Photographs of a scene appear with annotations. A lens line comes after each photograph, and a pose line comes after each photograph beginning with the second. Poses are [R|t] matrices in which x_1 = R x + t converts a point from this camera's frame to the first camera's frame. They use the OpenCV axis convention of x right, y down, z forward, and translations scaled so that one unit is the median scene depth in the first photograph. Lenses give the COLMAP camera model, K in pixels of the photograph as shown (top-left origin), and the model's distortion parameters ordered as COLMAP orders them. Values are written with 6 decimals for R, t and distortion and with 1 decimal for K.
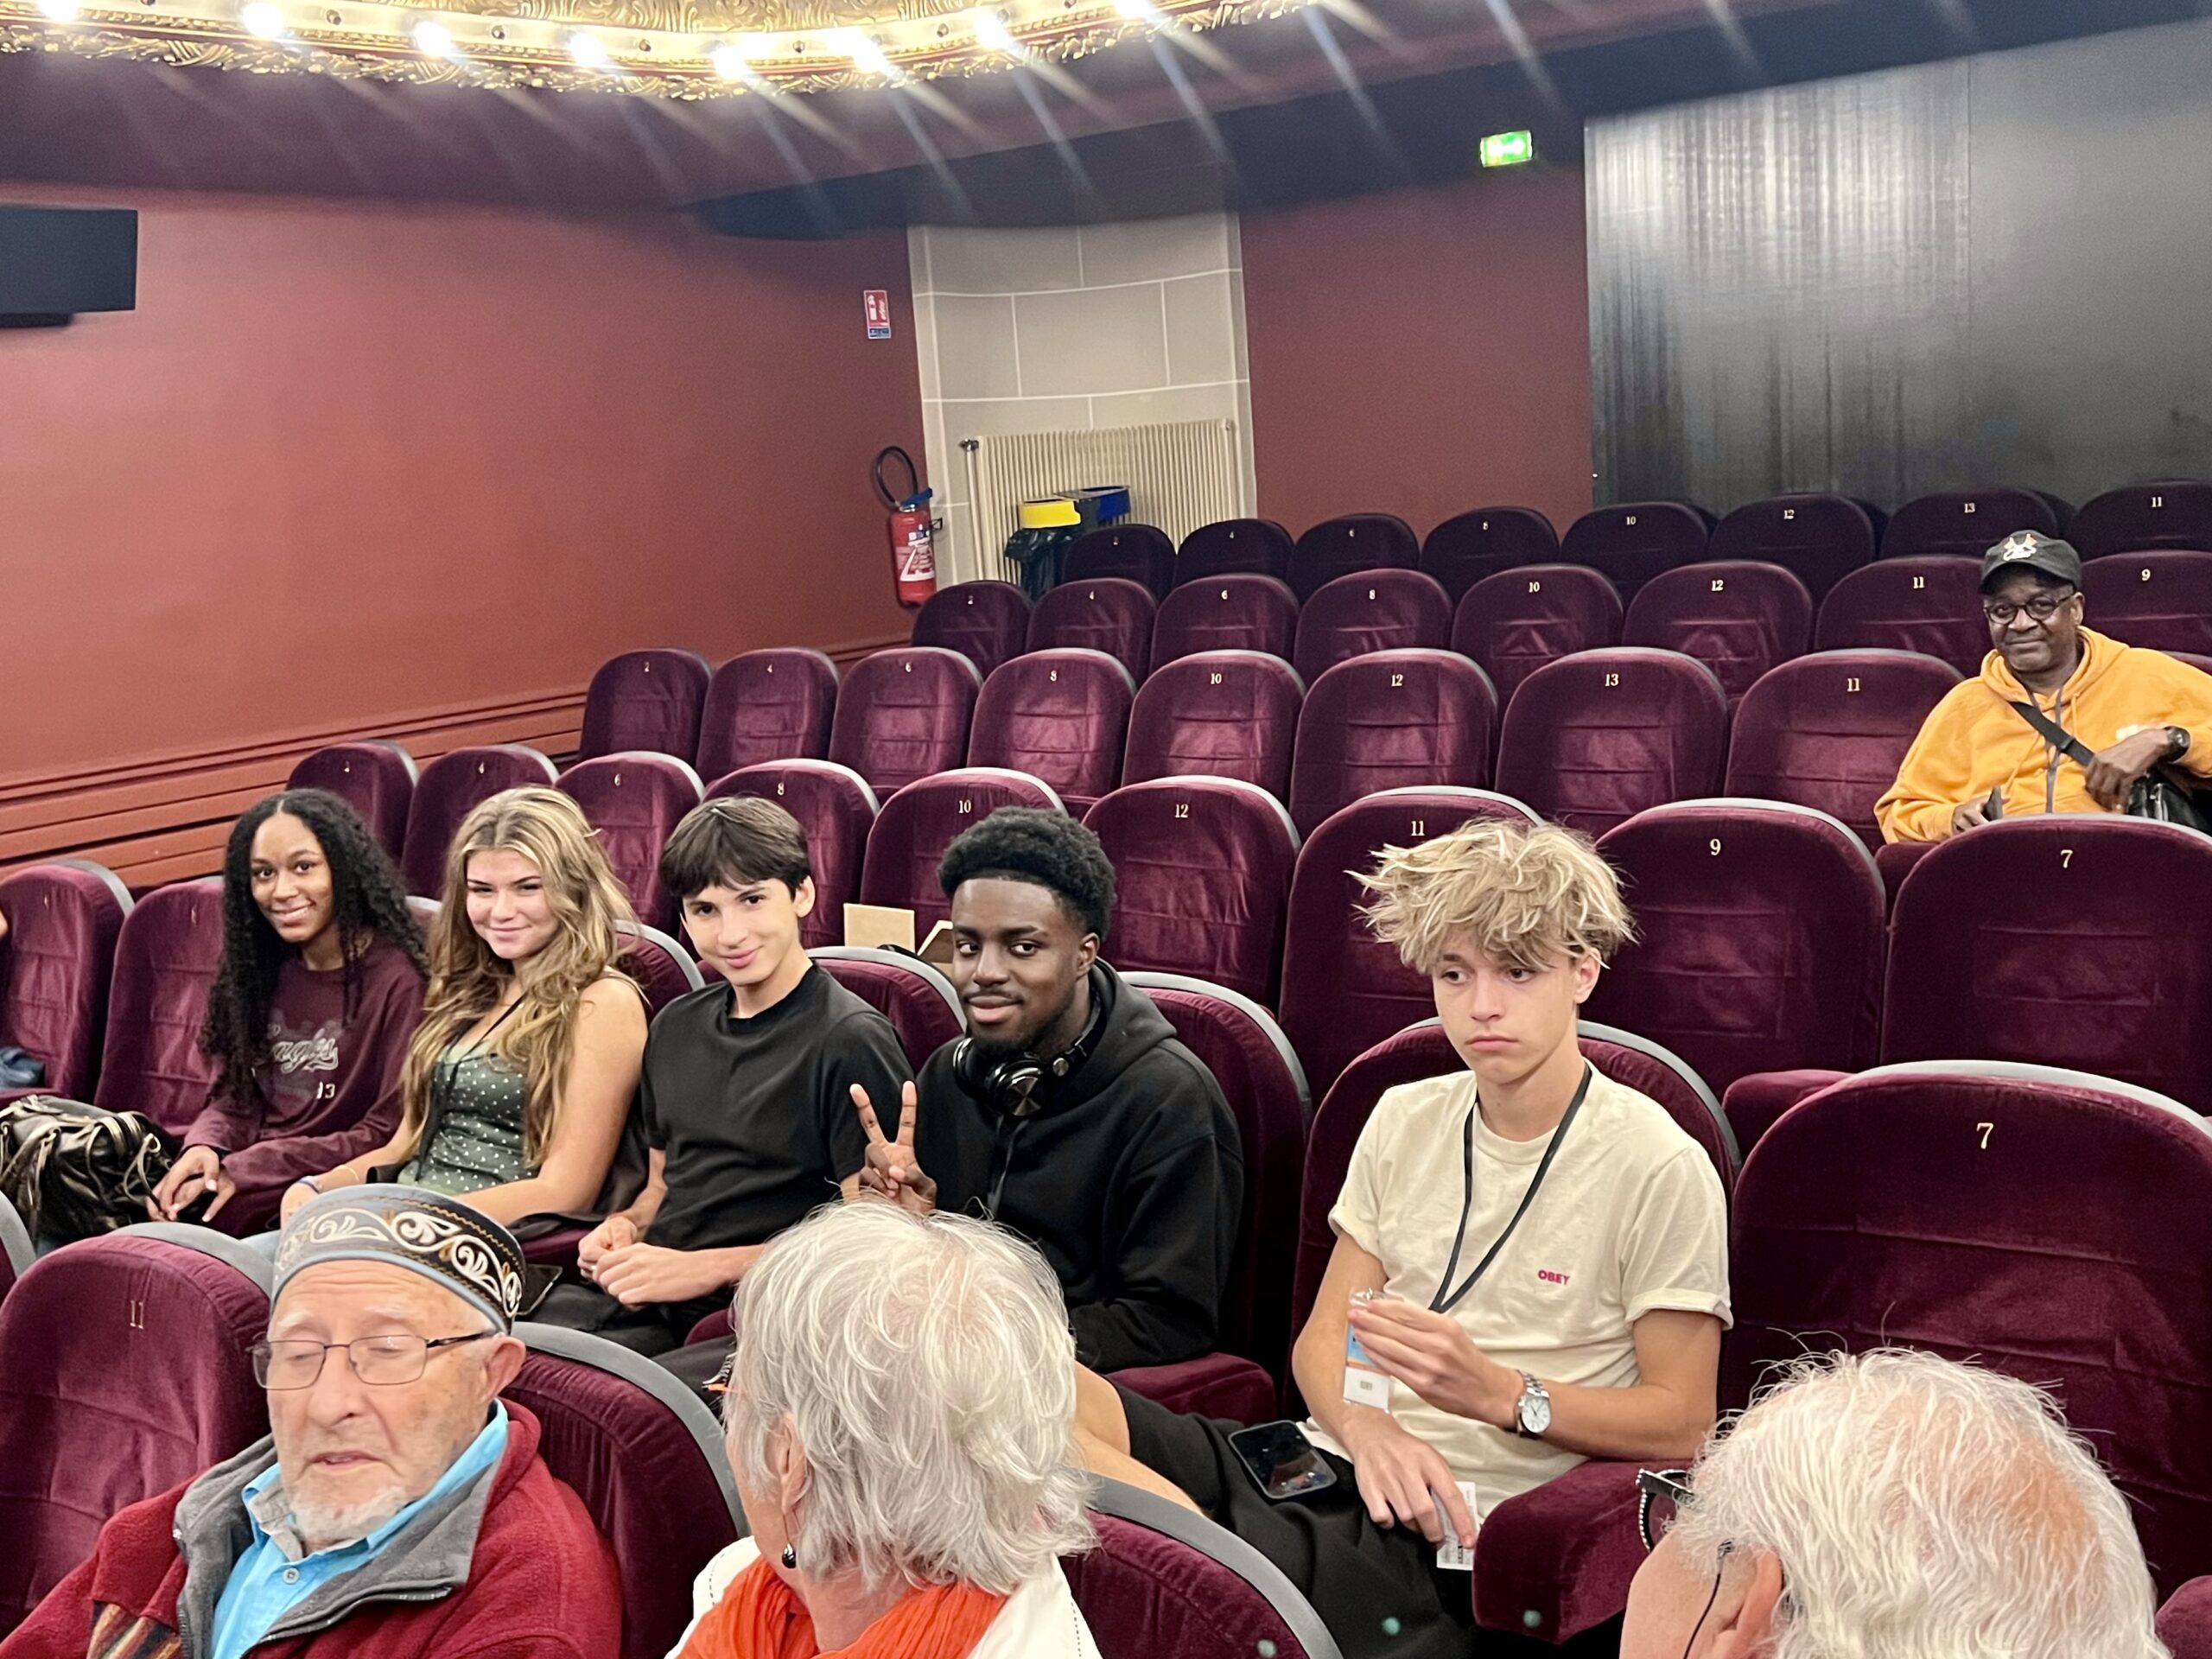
lens RADIAL K [[2309.3, 0, 1106.0], [0, 2309.3, 829.5], [0, 0, 1]] dist [0.005804, -0.028006]
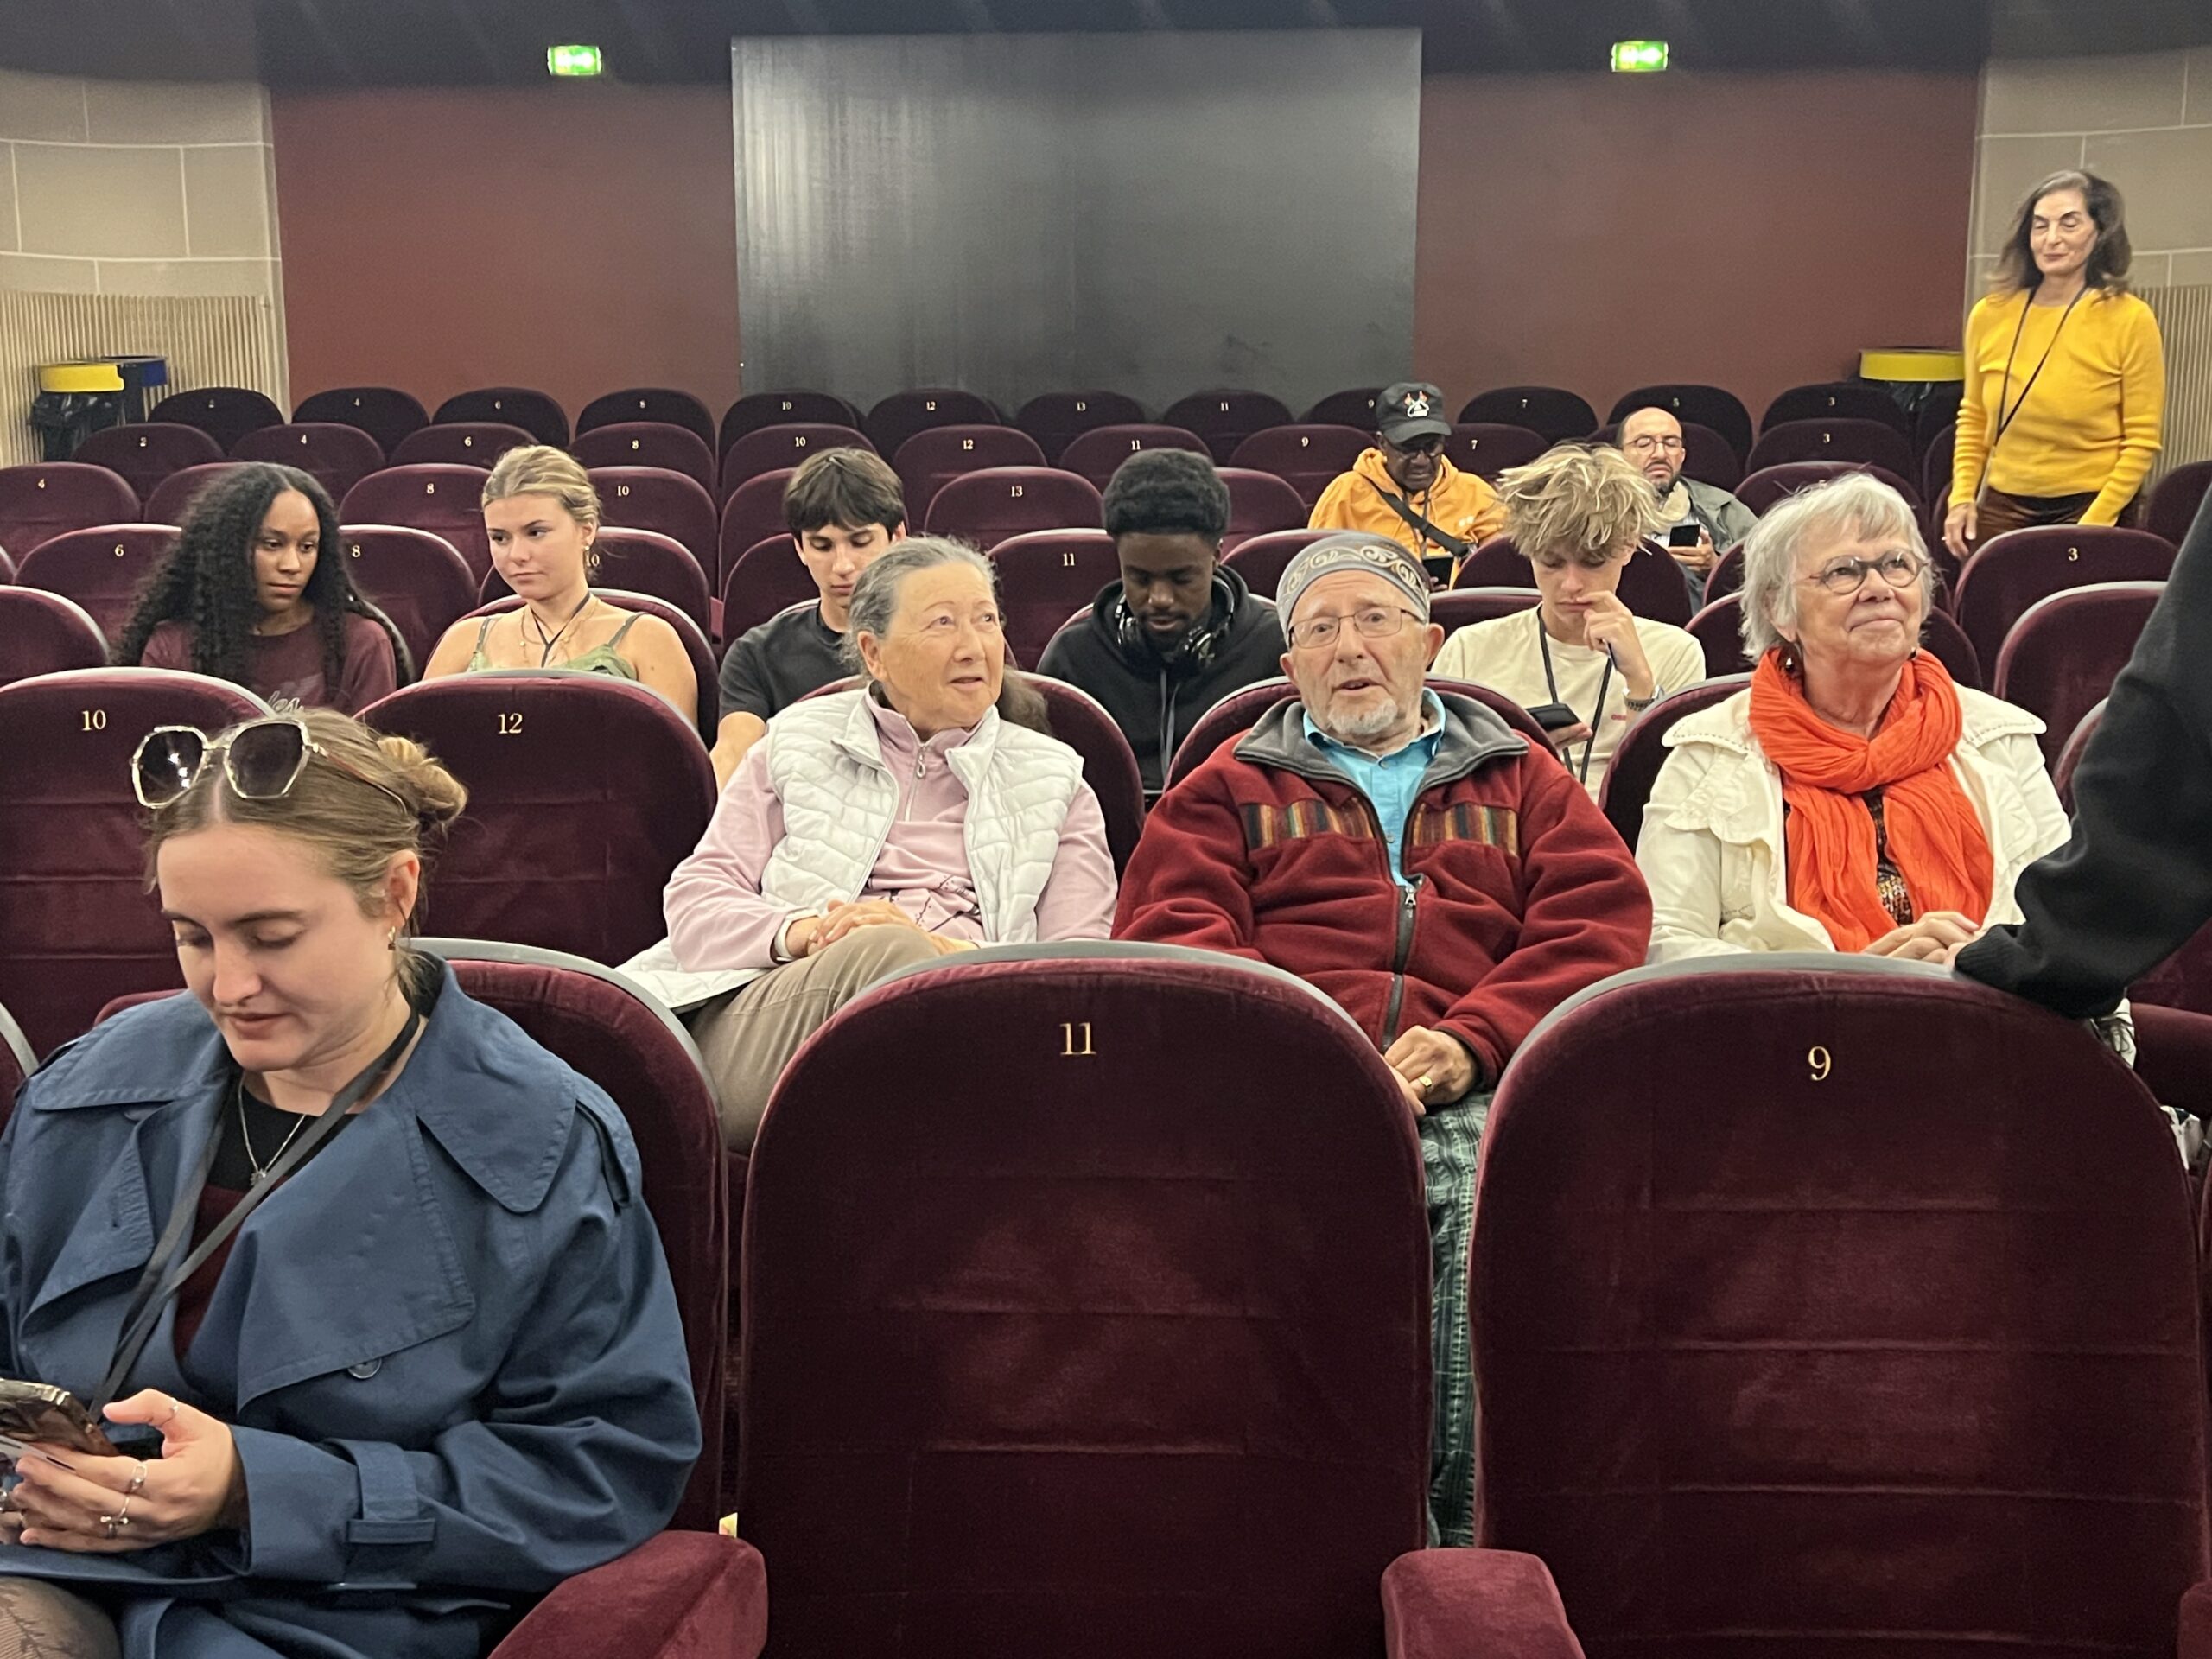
lens RADIAL K [[2454.9, 0, 1106.0], [0, 2454.9, 829.5], [0, 0, 1]] dist [0.014881, 0.013448]
pose [[0.837771, -0.026847, 0.545361, -0.247738], [0.029229, 0.999563, 0.004306, 0.060320], [-0.545238, 0.012333, 0.838191, -0.075057]]
